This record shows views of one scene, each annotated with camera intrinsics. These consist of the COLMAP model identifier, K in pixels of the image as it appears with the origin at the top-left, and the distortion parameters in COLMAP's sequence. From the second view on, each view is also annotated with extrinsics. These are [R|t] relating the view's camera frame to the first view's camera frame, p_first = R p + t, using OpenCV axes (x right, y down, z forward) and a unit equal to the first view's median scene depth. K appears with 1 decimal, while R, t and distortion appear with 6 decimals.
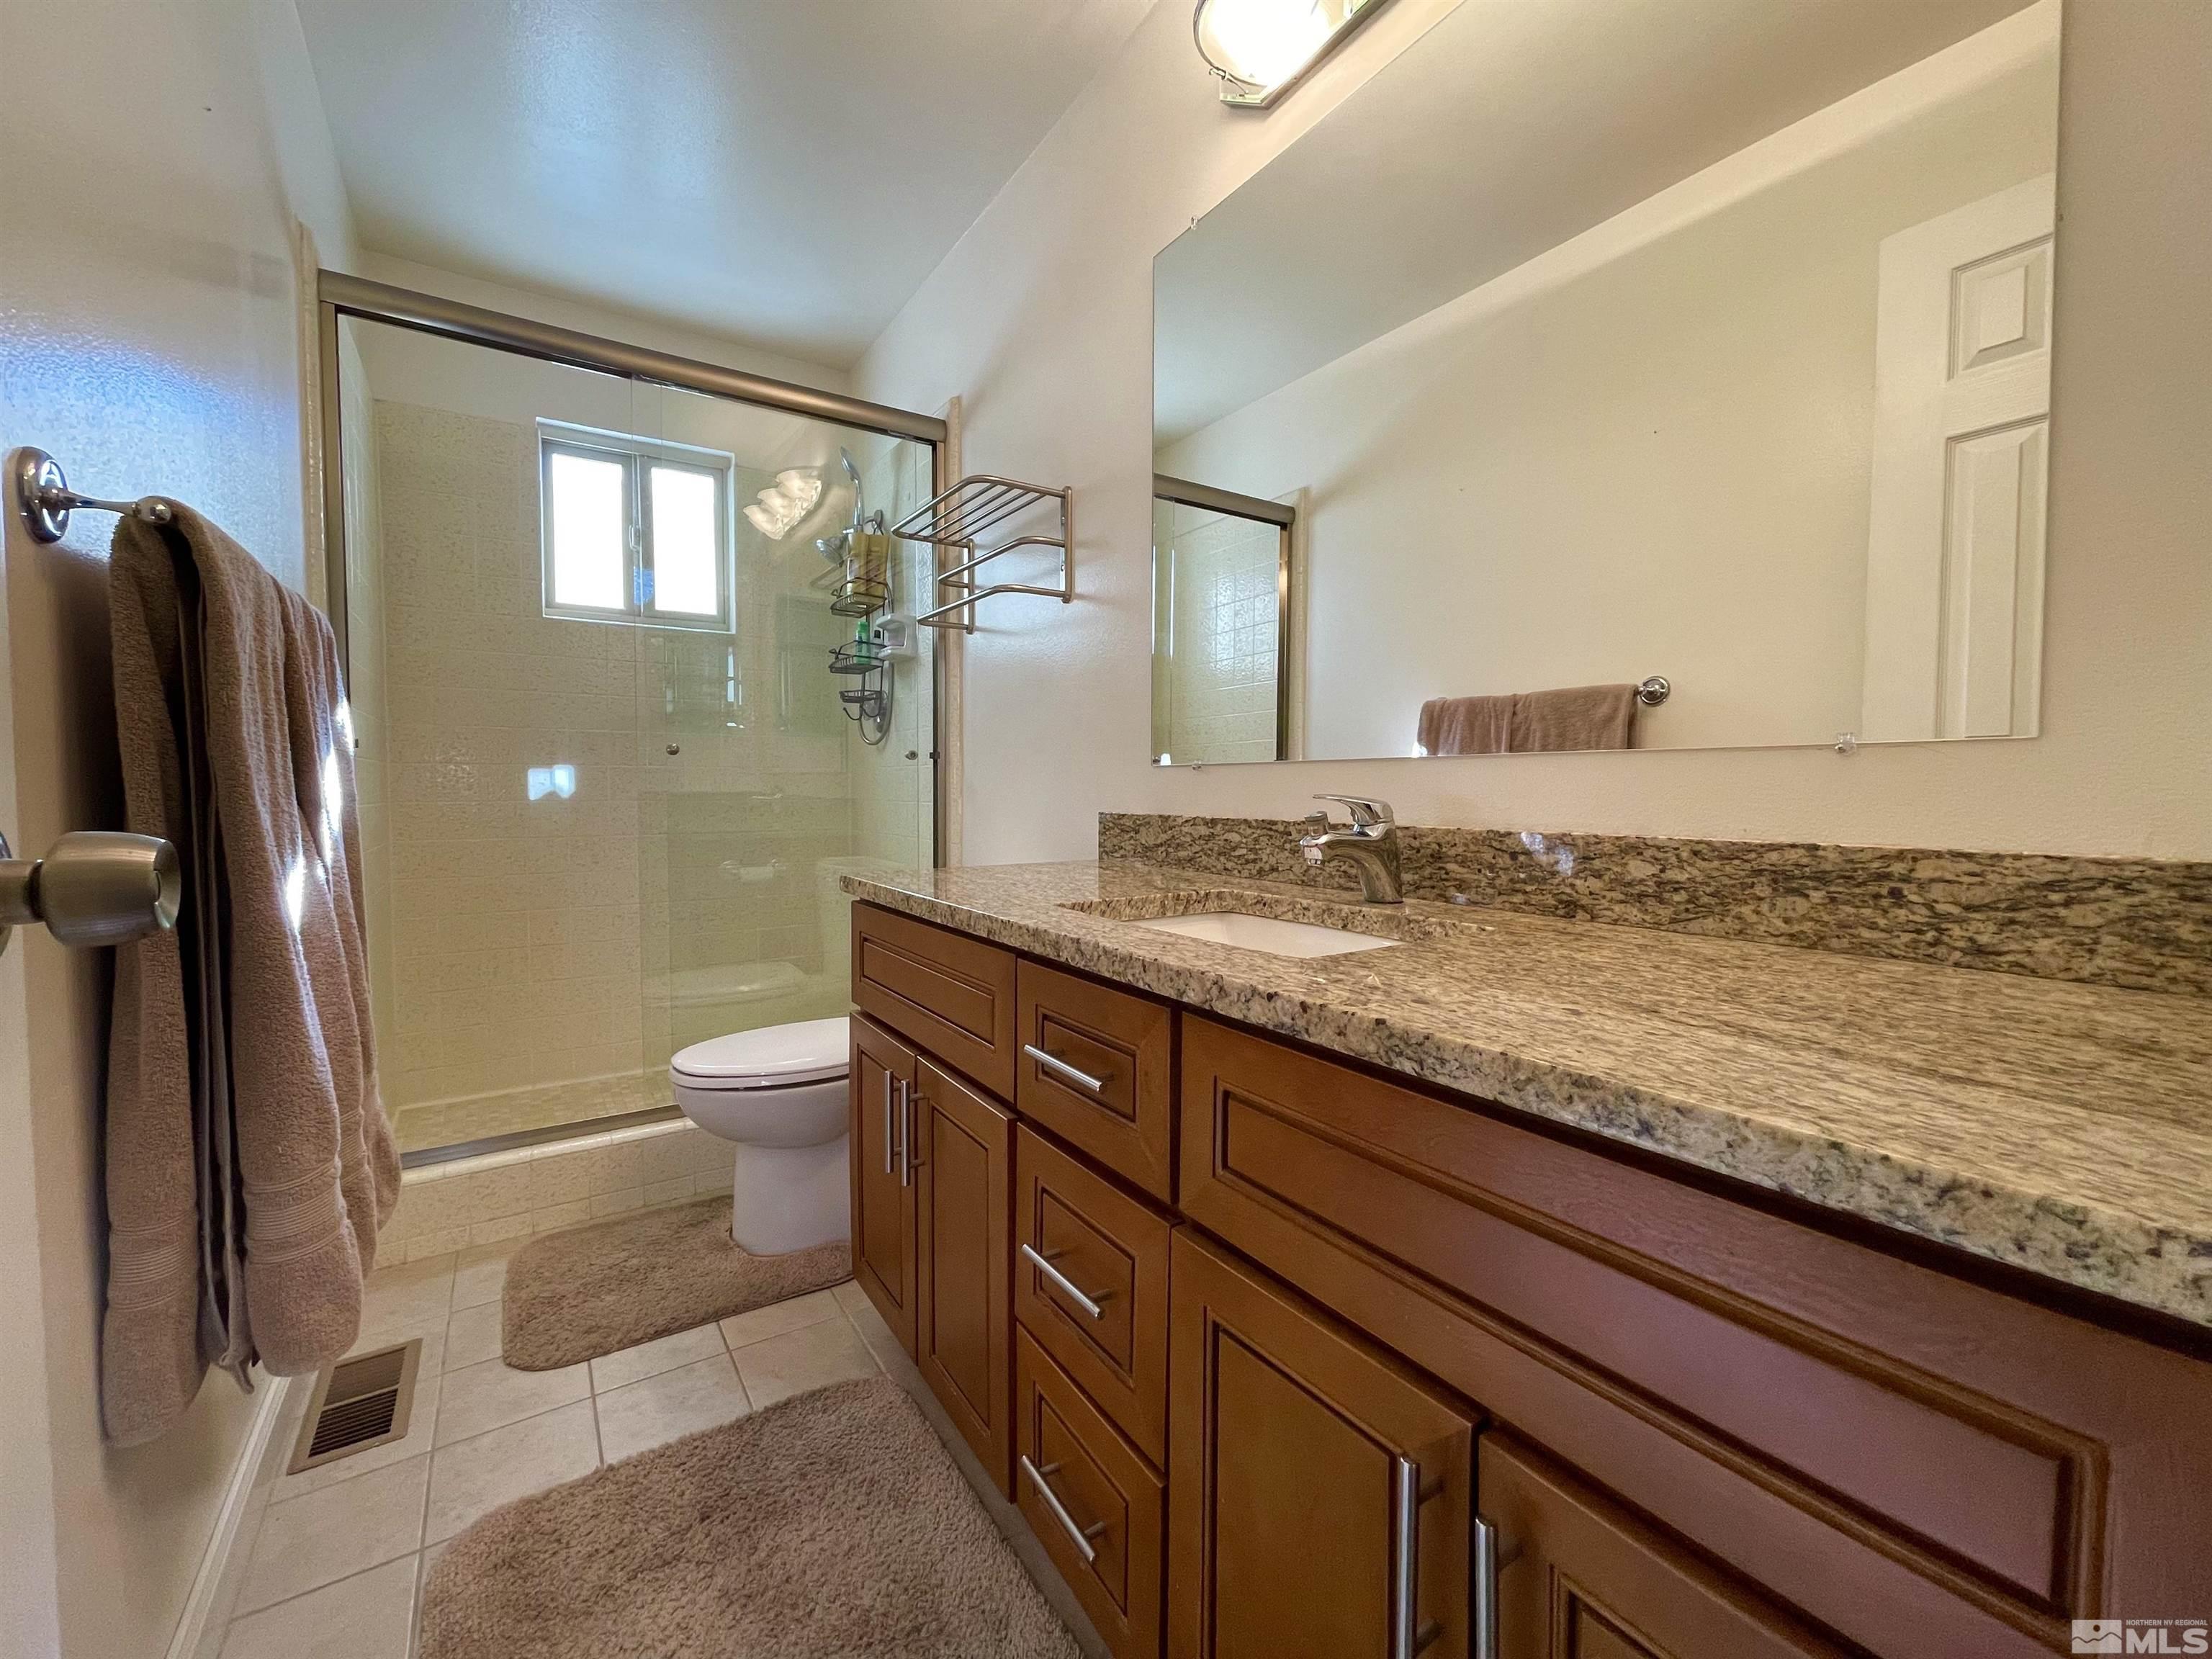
lens RADIAL K [[894.5, 0, 1100.2], [0, 894.5, 822.6], [0, 0, 1]] dist [-0.005722, 0.000166]
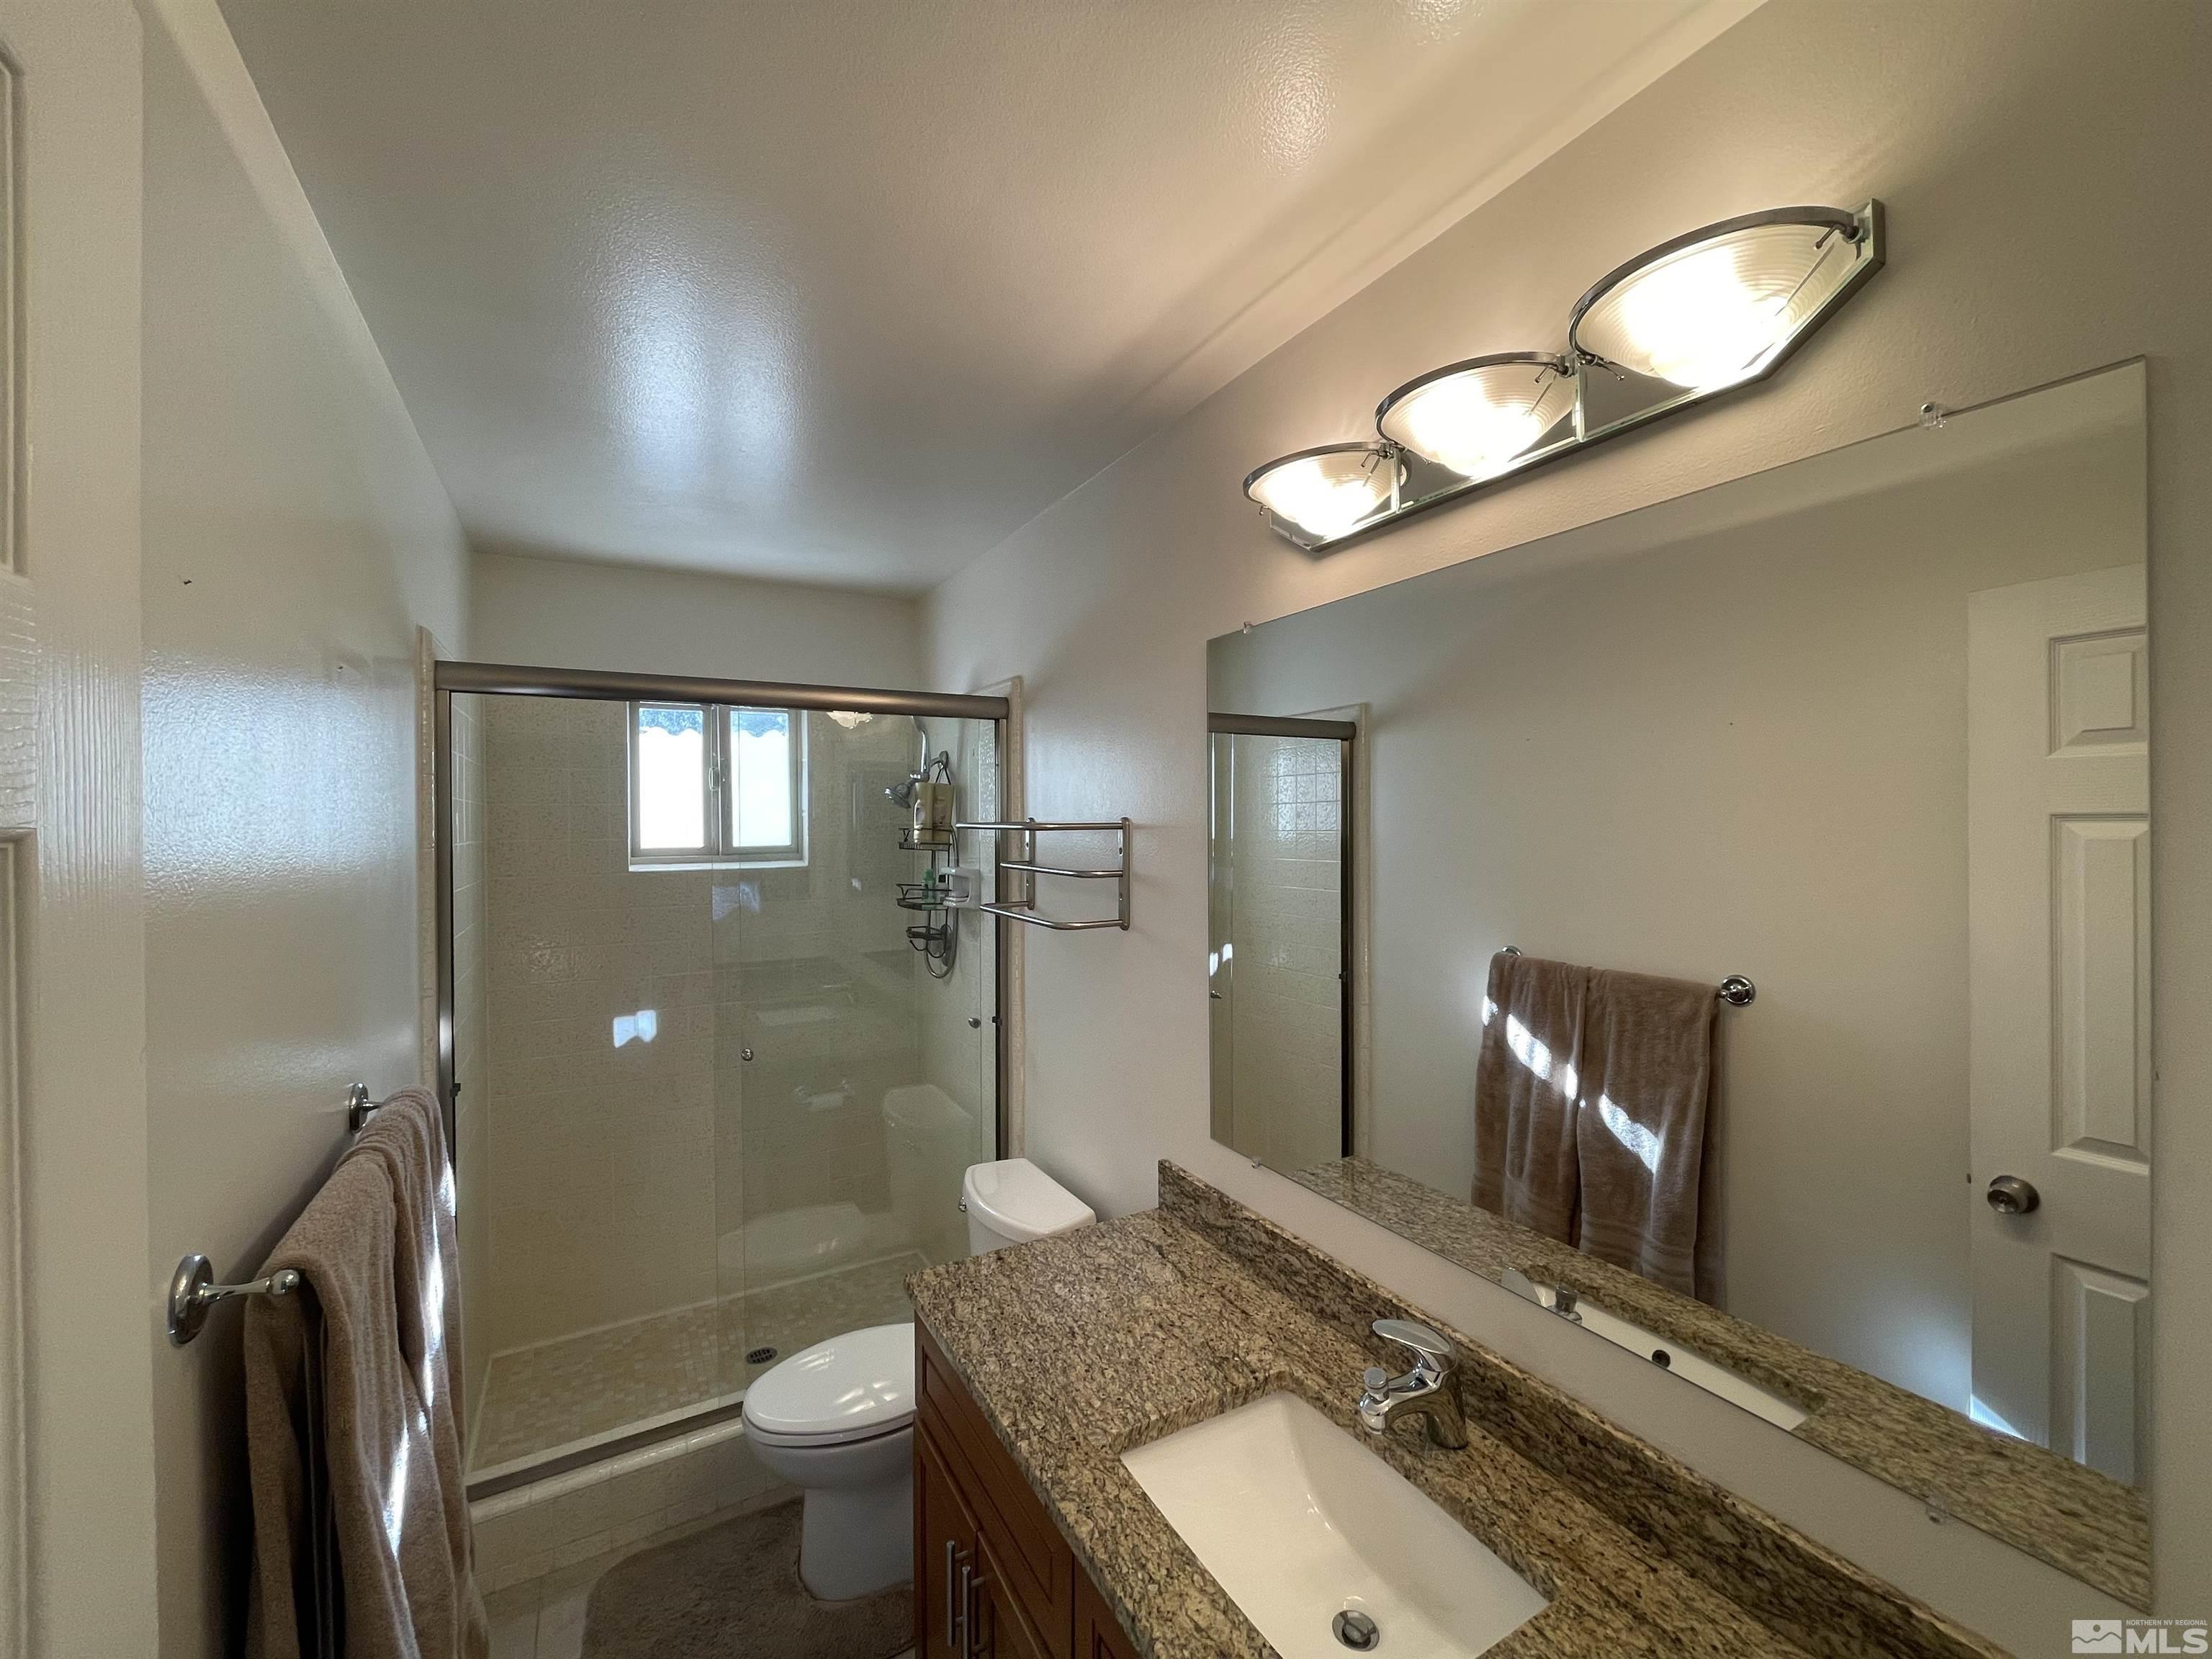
lens RADIAL K [[894.5, 0, 1100.2], [0, 894.5, 822.6], [0, 0, 1]] dist [-0.005722, 0.000166]
pose [[0.997337, -0.008125, -0.072482, 0.008186], [0.005280, 0.999211, -0.039360, -0.331414], [0.072745, 0.038872, 0.996593, -0.015137]]
